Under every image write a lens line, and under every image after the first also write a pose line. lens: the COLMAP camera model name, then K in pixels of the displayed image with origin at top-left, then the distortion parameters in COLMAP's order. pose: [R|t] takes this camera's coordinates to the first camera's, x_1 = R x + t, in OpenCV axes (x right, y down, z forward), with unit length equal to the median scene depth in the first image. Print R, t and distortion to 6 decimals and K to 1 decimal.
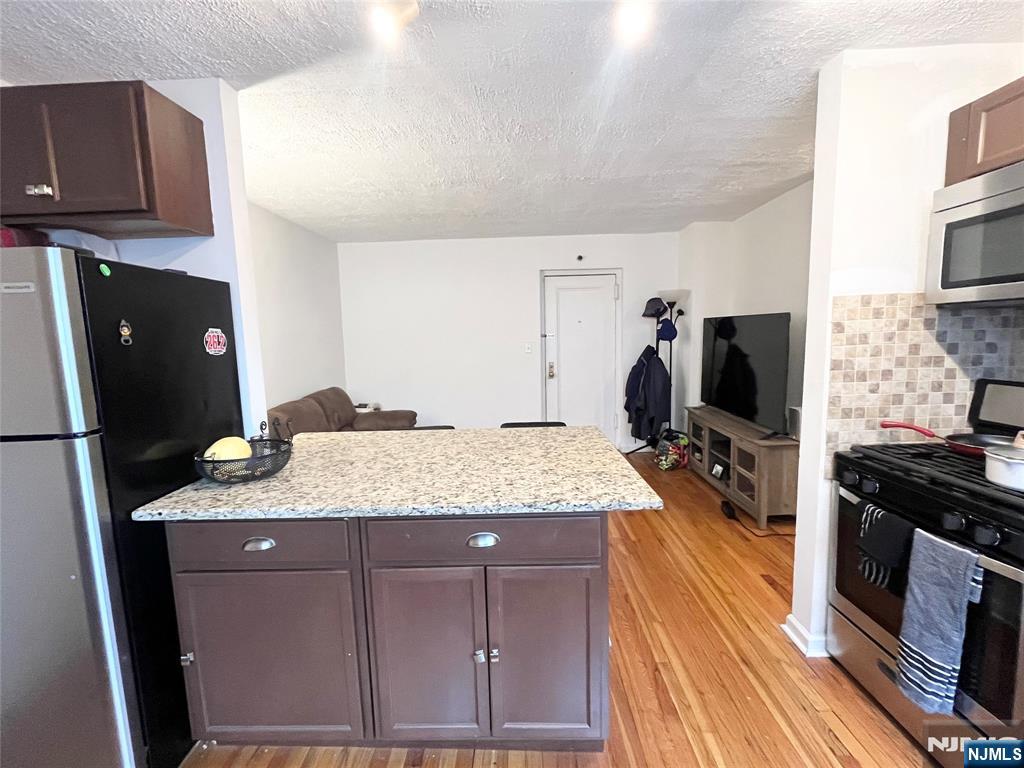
lens RADIAL K [[451.2, 0, 509.8], [0, 451.2, 385.1], [0, 0, 1]] dist [-0.003441, -0.000983]
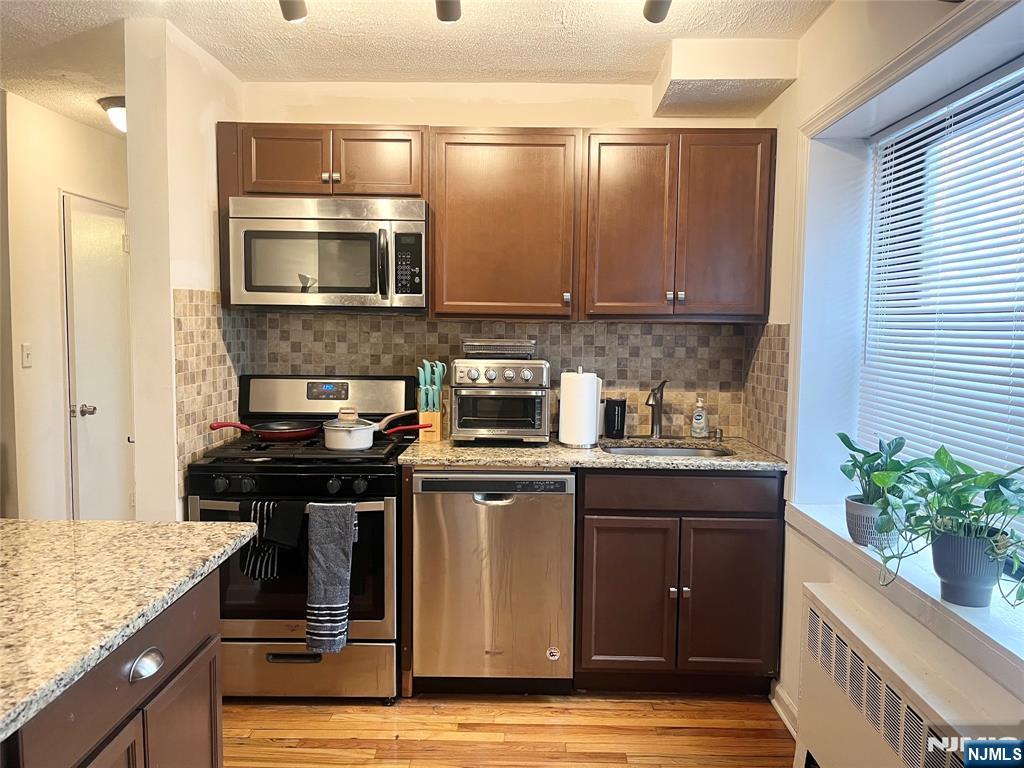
lens RADIAL K [[775.4, 0, 512.5], [0, 775.4, 383.7], [0, 0, 1]] dist [0.038708, -0.047231]
pose [[-0.002891, -0.051619, 0.998663, -0.856734], [0.099316, 0.993715, 0.051651, -0.026975], [-0.995052, 0.099332, 0.002253, 0.369875]]
